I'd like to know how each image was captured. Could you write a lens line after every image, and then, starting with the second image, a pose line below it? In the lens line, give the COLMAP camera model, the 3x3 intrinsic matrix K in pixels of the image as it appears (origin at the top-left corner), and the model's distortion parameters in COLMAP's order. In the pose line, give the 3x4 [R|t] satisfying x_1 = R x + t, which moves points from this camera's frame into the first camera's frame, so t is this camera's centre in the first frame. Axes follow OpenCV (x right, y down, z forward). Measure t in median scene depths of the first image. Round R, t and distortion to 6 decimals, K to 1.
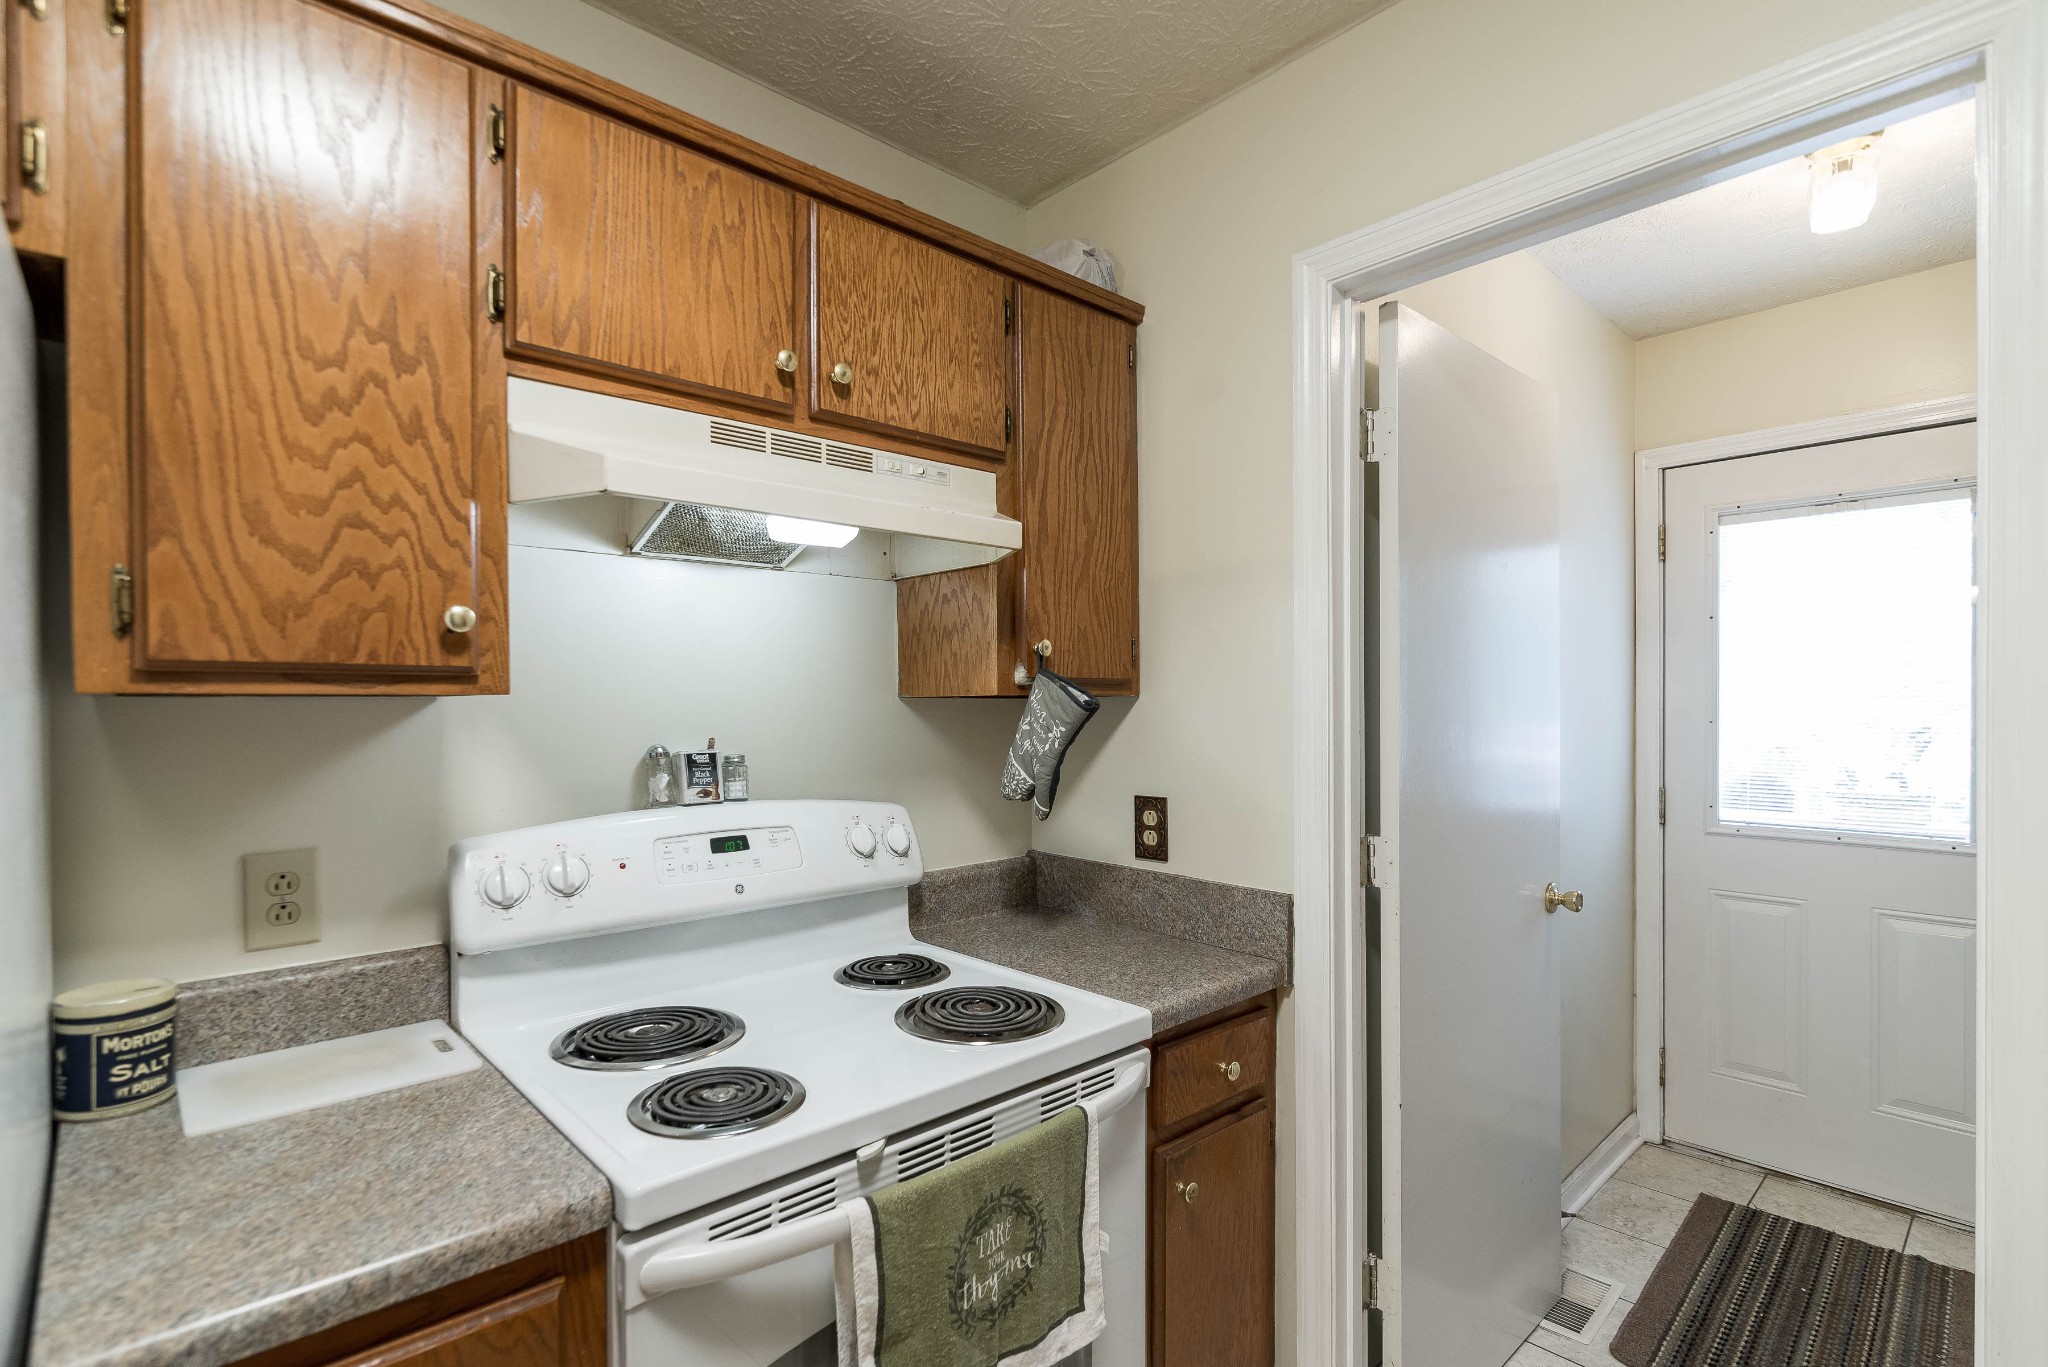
lens RADIAL K [[967.8, 0, 997.1], [0, 967.8, 709.9], [0, 0, 1]] dist [0.002492, -0.000271]
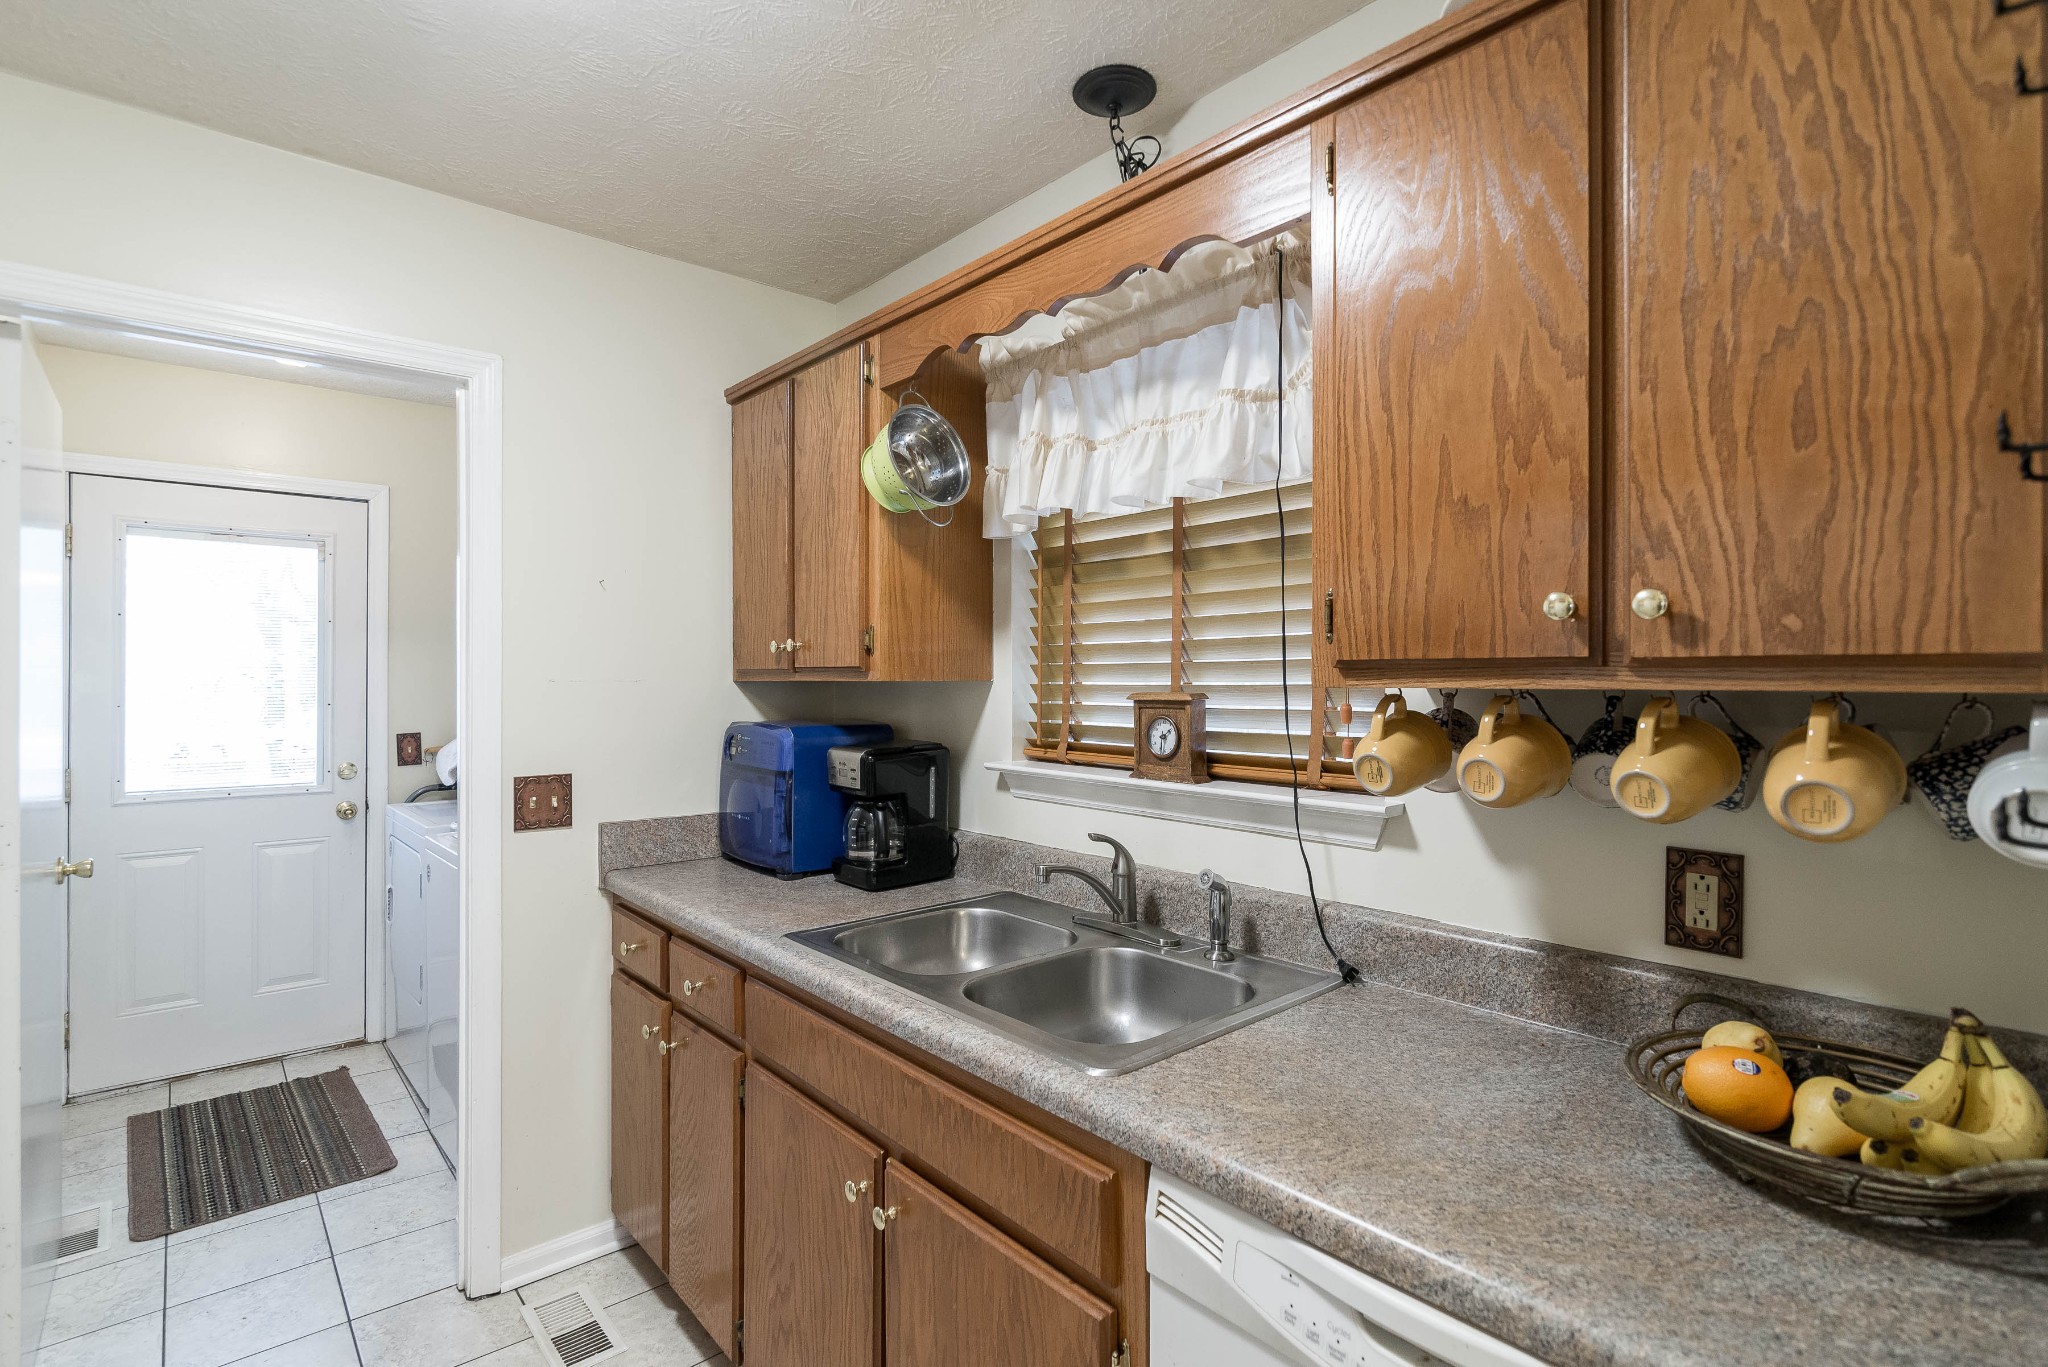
lens RADIAL K [[967.8, 0, 1011.5], [0, 967.8, 683.0], [0, 0, 1]] dist [0.002492, -0.000271]
pose [[0.027132, 0.007190, 0.999606, -0.403302], [0.004179, 0.999965, -0.007306, -0.002615], [-0.999623, 0.004375, 0.027101, -0.079714]]
